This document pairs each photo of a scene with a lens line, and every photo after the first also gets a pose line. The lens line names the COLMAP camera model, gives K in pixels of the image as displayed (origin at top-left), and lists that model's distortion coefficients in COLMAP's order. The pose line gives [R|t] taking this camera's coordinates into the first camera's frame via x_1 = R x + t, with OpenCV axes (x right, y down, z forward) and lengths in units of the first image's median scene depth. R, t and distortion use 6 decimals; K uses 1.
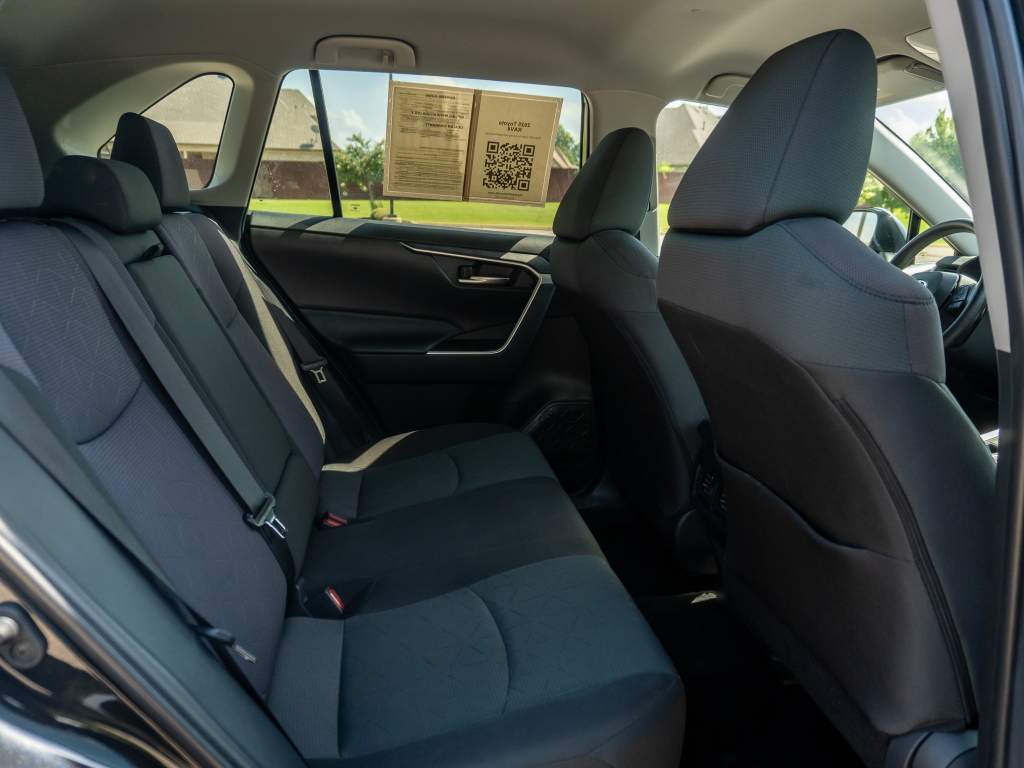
lens RADIAL K [[789.8, 0, 505.7], [0, 789.8, 399.7], [0, 0, 1]] dist [-0.036288, 0.017732]
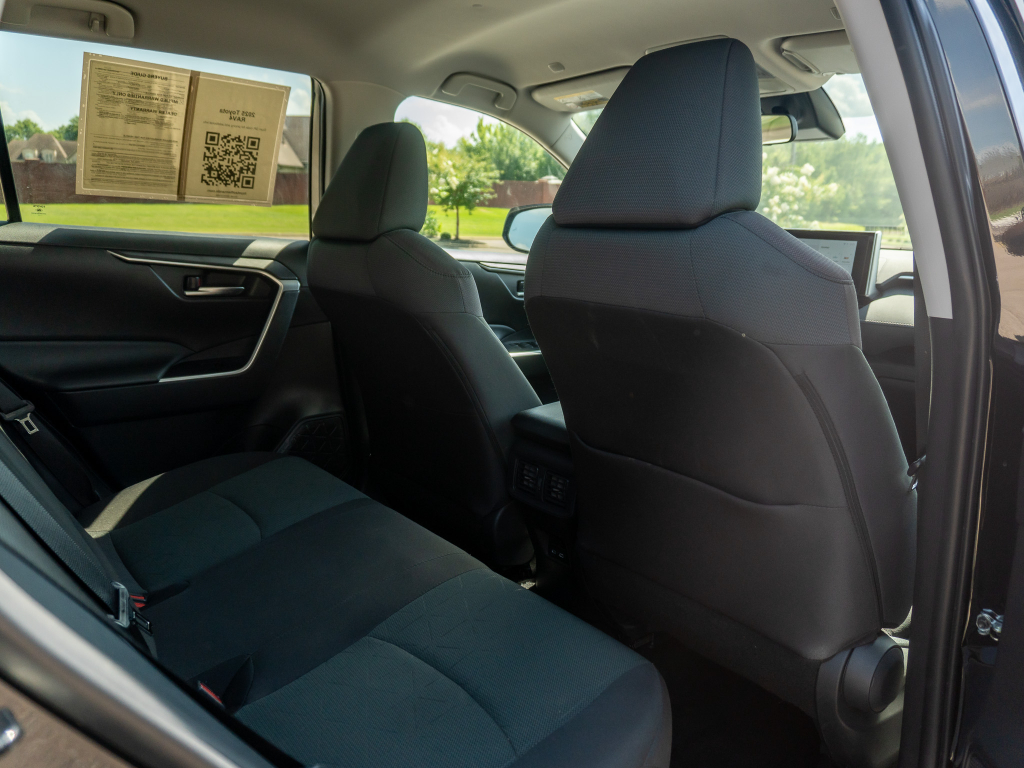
lens RADIAL K [[789.8, 0, 505.7], [0, 789.8, 399.7], [0, 0, 1]] dist [-0.036288, 0.017732]
pose [[0.867414, -0.123441, 0.482032, -0.187809], [0.123627, 0.991828, 0.031525, -0.020325], [-0.481984, 0.032247, 0.875586, 0.090736]]
